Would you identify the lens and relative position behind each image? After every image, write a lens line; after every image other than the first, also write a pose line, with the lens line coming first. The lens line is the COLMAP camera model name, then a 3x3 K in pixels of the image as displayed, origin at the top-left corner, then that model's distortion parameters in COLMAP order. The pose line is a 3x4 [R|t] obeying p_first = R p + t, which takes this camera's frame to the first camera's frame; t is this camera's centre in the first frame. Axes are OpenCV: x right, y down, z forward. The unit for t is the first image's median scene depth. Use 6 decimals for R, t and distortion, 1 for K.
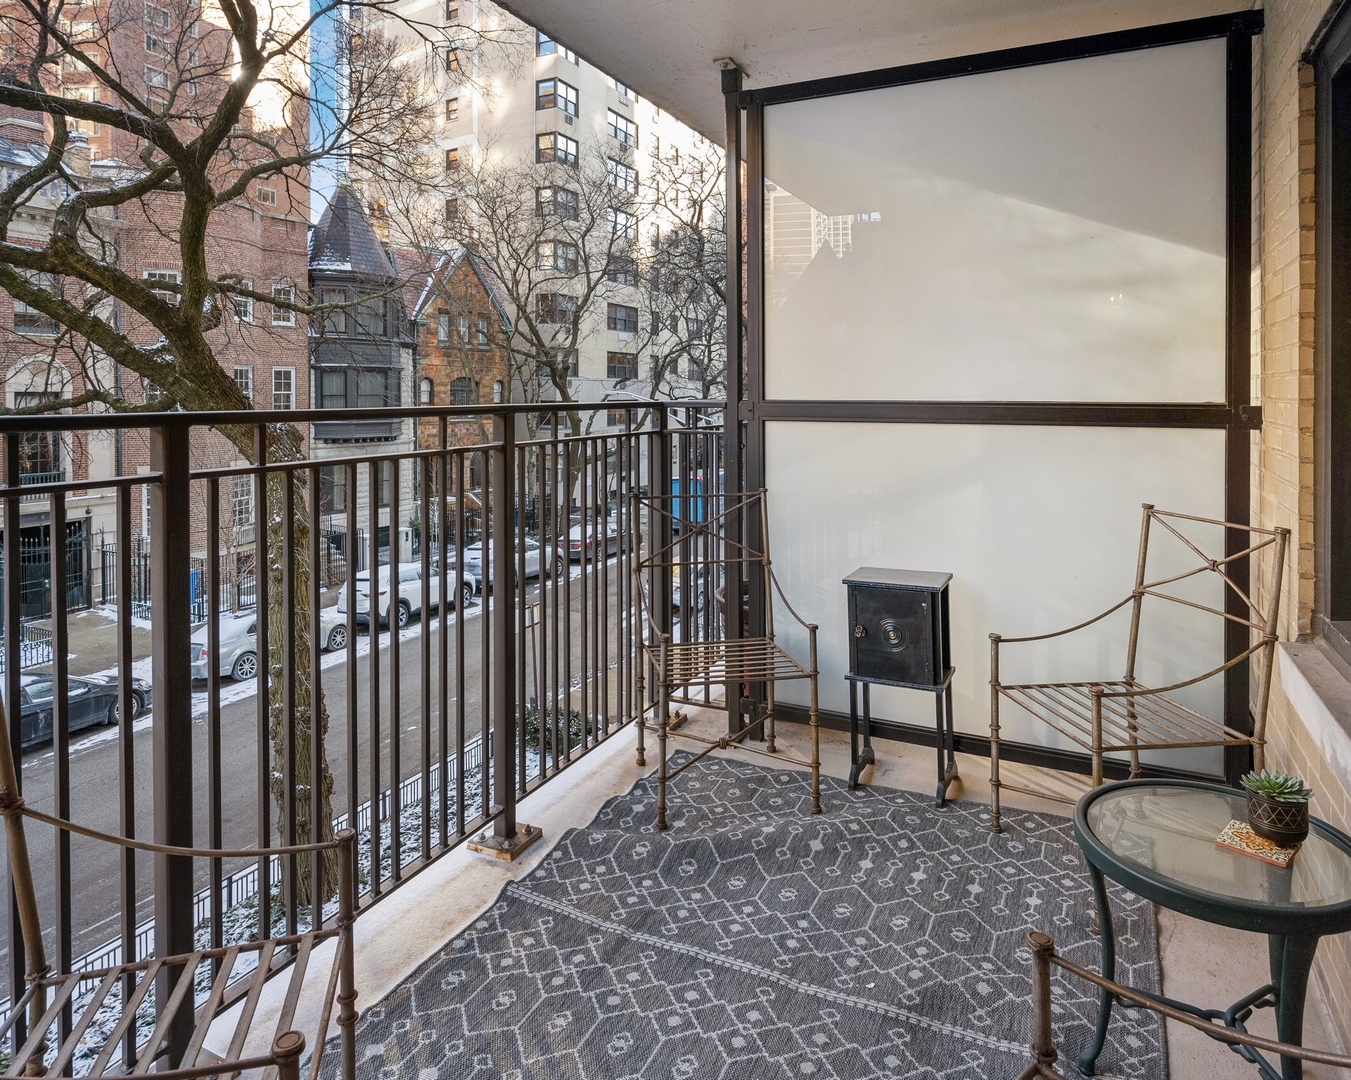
lens RADIAL K [[1037.5, 0, 675.5], [0, 1037.5, 540.0], [0, 0, 1]] dist [-0.054045, 0.000912]
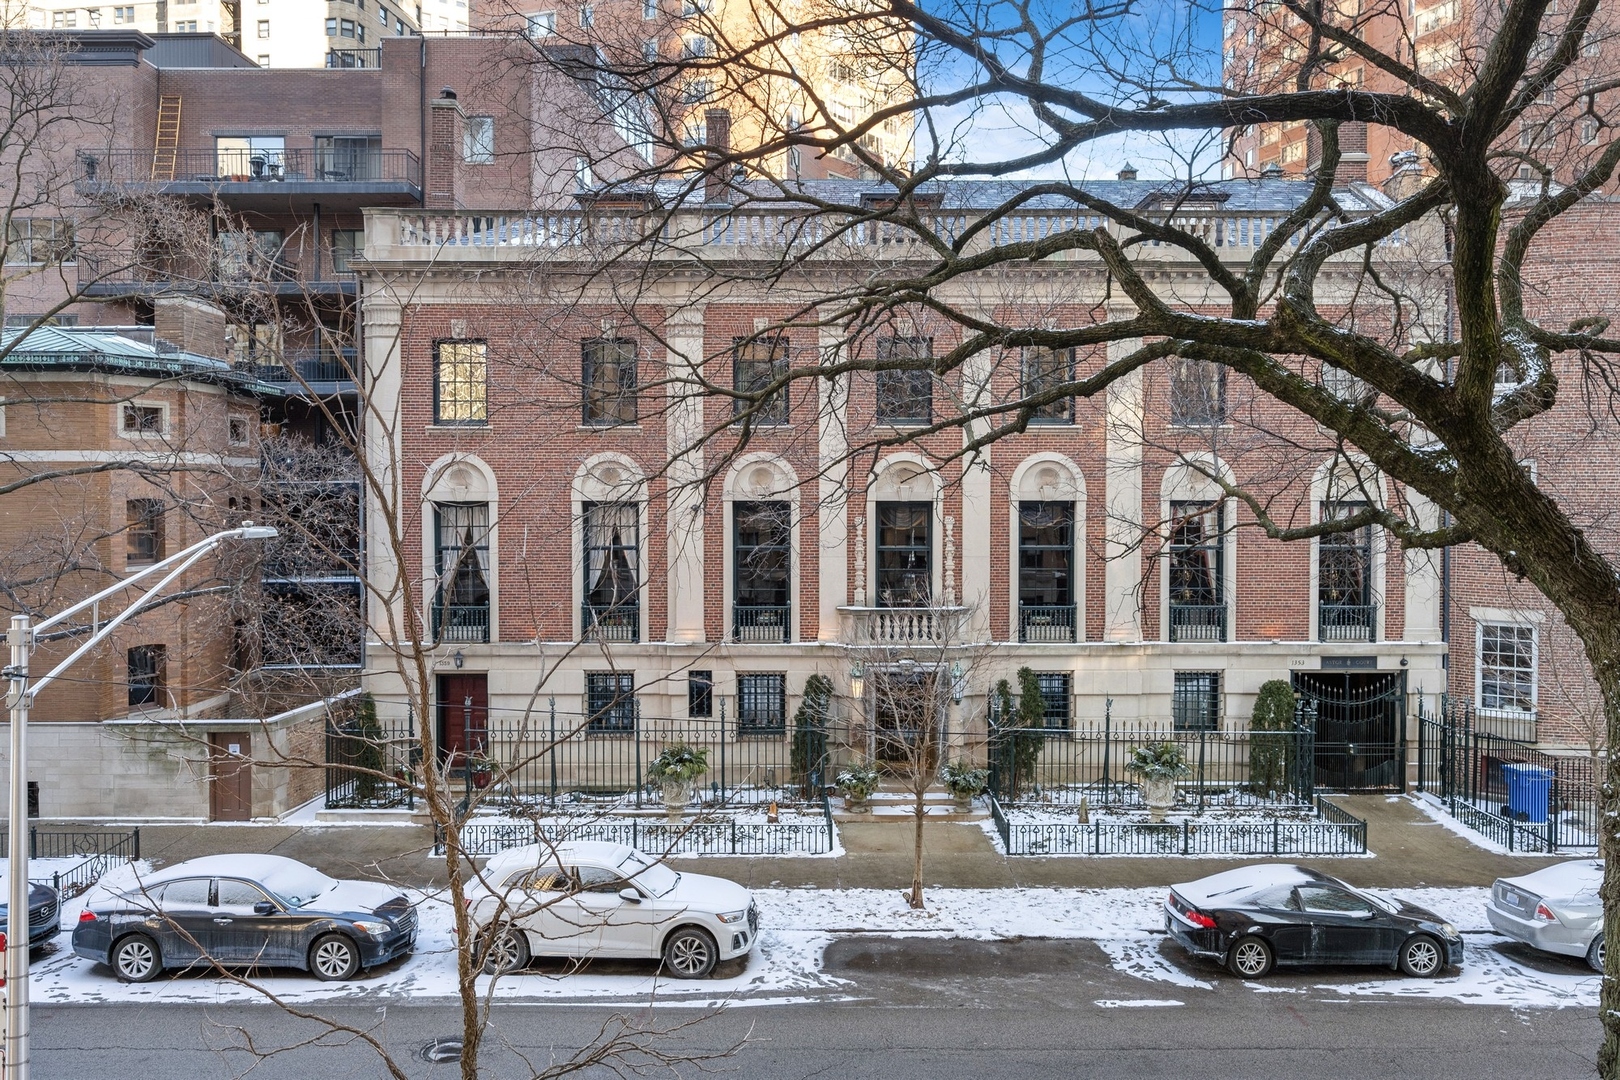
lens RADIAL K [[1245.4, 0, 810.0], [0, 1245.4, 540.0], [0, 0, 1]] dist [0.004877, 0.000376]
pose [[0.501626, 0.014623, -0.864961, -0.020420], [-0.090984, 0.995204, -0.035940, -0.047552], [0.860287, 0.096726, 0.500551, 0.192459]]
